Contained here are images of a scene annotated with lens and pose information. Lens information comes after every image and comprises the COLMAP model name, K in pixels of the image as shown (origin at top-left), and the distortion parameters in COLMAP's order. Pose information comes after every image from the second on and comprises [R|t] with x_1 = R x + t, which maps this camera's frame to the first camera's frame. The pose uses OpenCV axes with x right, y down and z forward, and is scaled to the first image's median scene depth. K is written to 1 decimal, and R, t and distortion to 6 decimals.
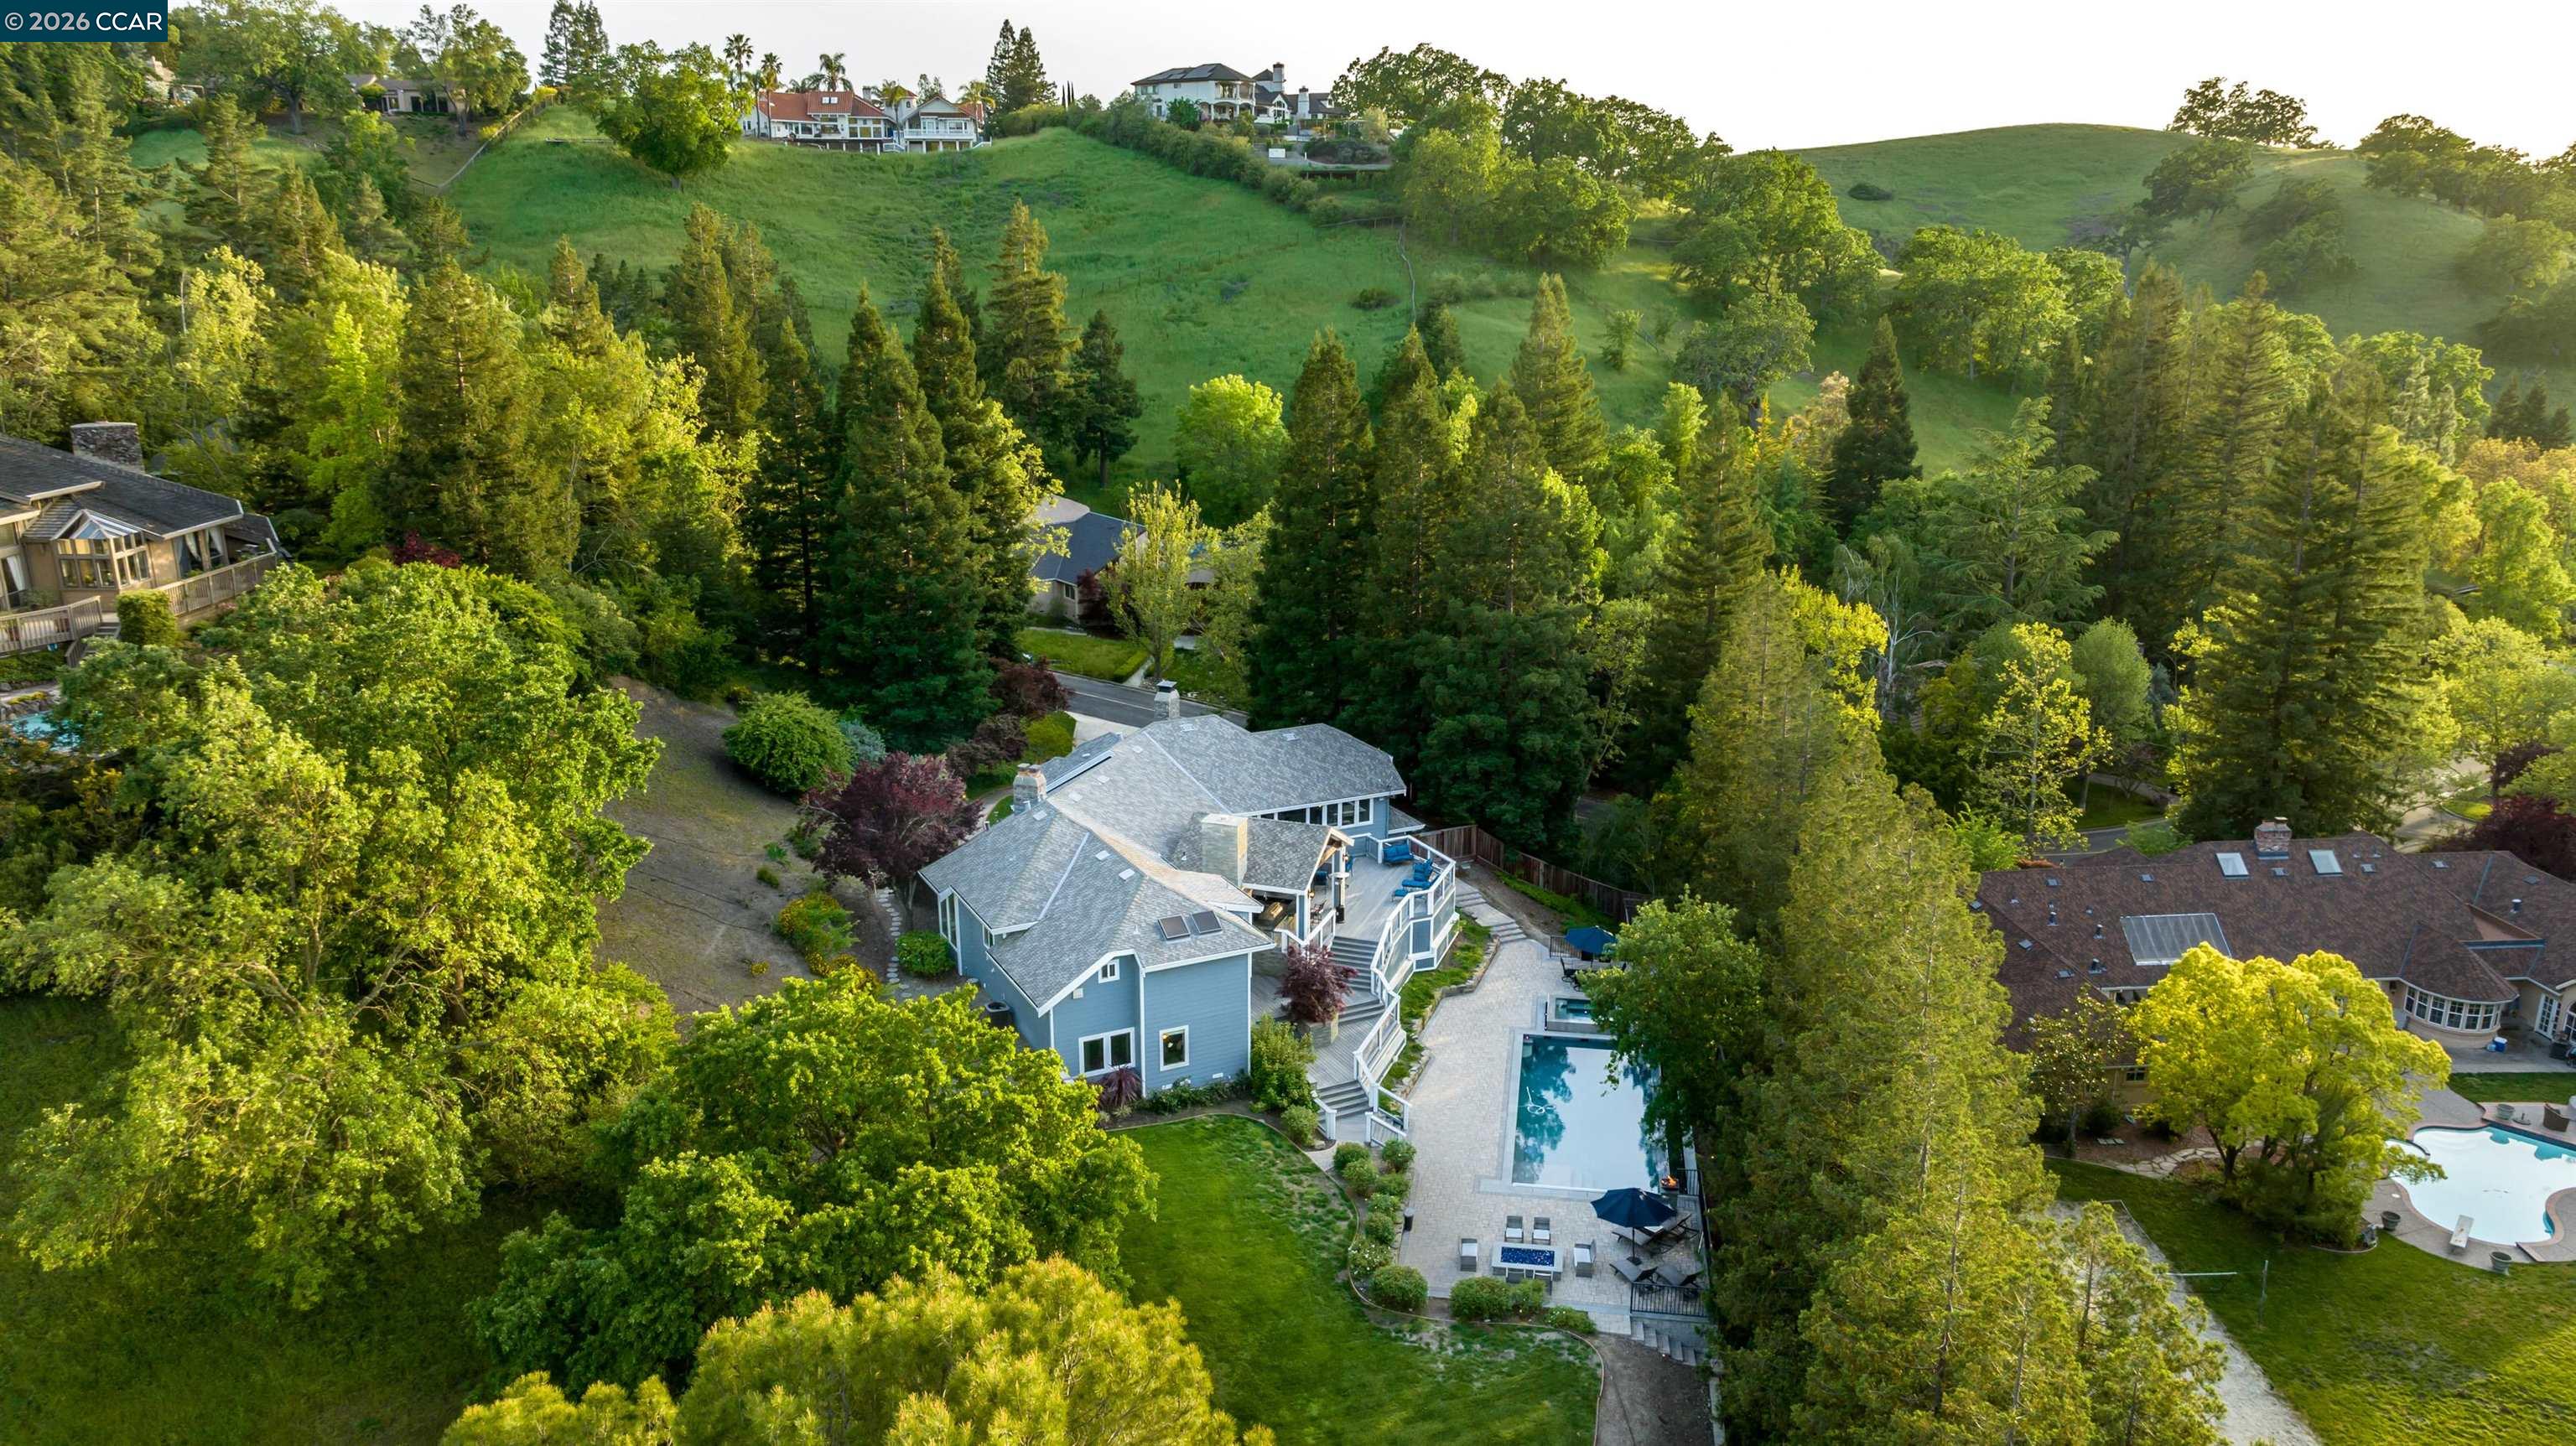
lens RADIAL K [[1826.8, 0, 1294.2], [0, 1826.8, 720.7], [0, 0, 1]] dist [-0.011374, 0.033661]
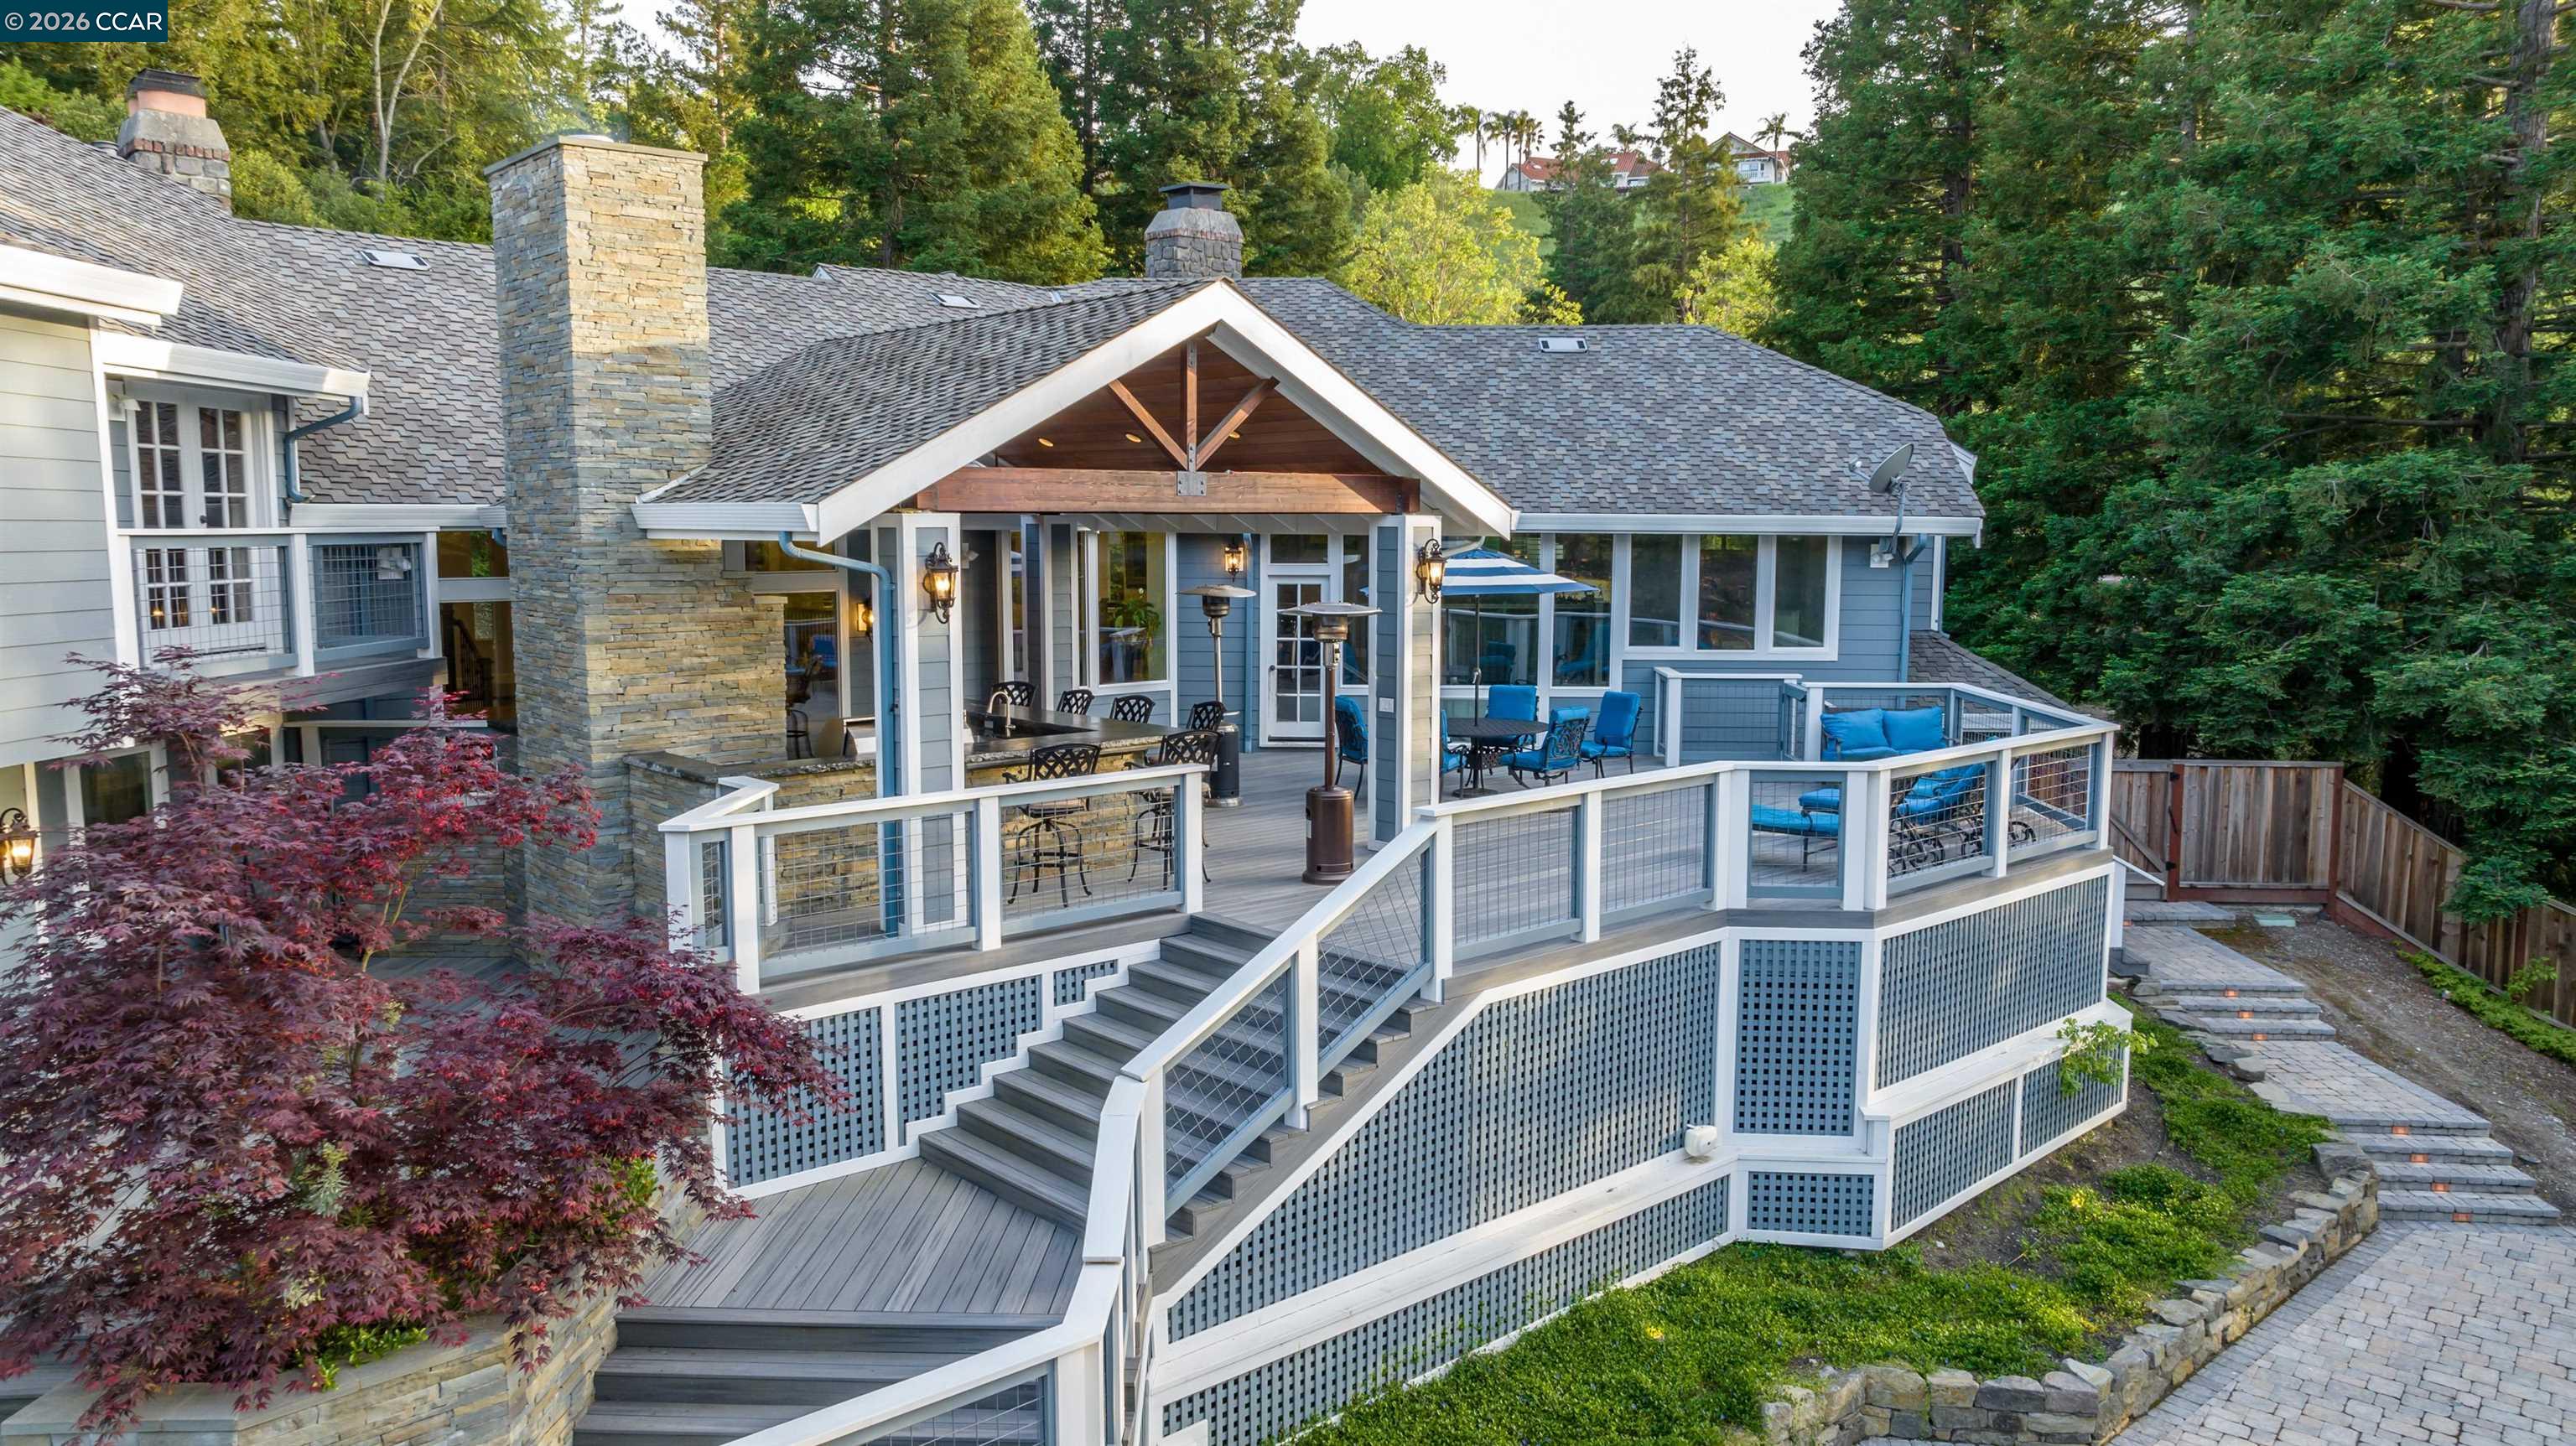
lens RADIAL K [[1826.8, 0, 1296.6], [0, 1826.8, 718.7], [0, 0, 1]] dist [-0.011374, 0.033661]
pose [[0.877936, 0.057928, -0.475261, 0.105425], [-0.127844, 0.984975, -0.116106, 0.111778], [0.461394, 0.162693, 0.872151, 0.804075]]
